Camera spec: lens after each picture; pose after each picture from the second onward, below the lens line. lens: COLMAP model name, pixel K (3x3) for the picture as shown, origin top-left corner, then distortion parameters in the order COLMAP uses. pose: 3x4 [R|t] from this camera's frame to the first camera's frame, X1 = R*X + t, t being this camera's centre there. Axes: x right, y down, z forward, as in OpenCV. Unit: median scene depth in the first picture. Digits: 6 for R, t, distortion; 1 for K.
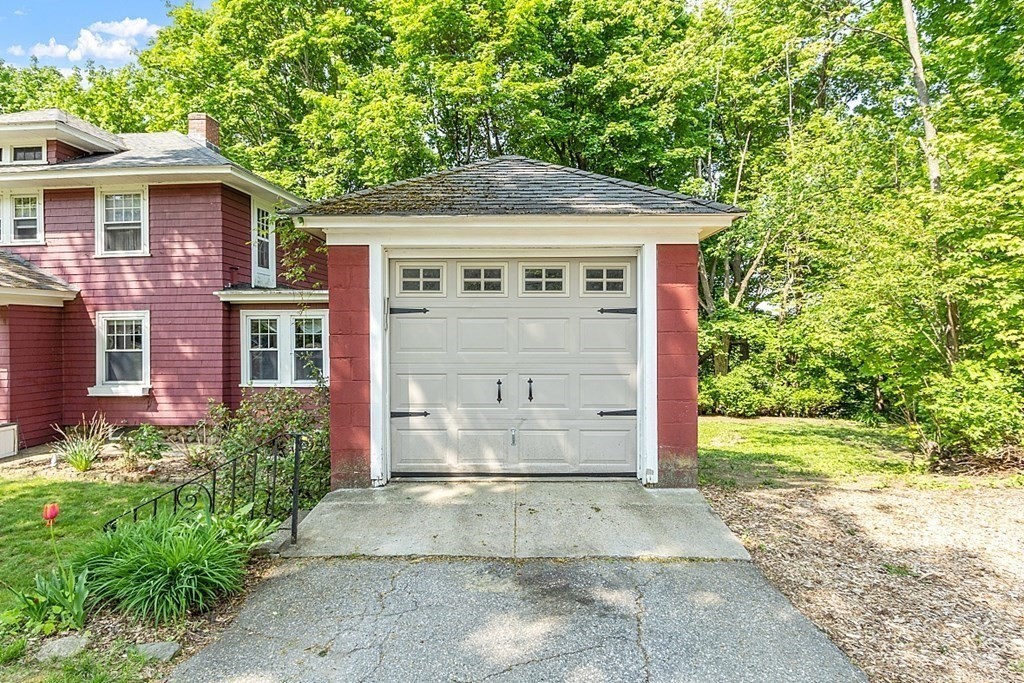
lens RADIAL K [[488.3, 0, 511.4], [0, 488.3, 325.4], [0, 0, 1]] dist [0.000023, 0.000229]
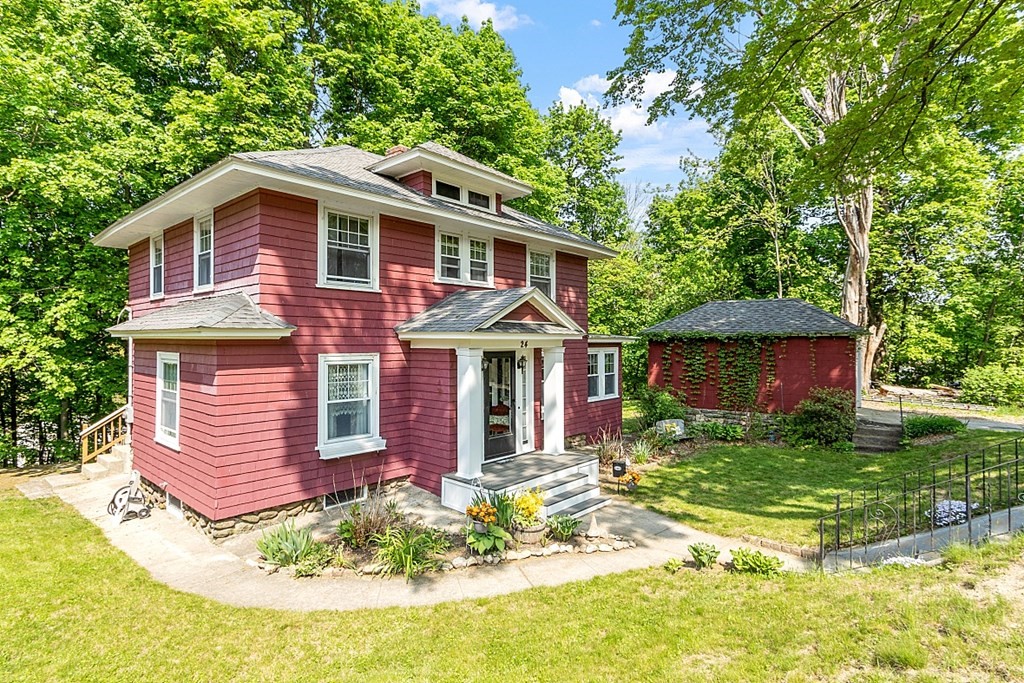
lens RADIAL K [[517.3, 0, 512.0], [0, 517.3, 341.5], [0, 0, 1]] dist [-0.000564, 0.000021]
pose [[0.584012, 0.004614, 0.811732, -1.886343], [0.008594, 0.999893, -0.011867, -0.034150], [-0.811699, 0.013906, 0.583910, 0.302507]]
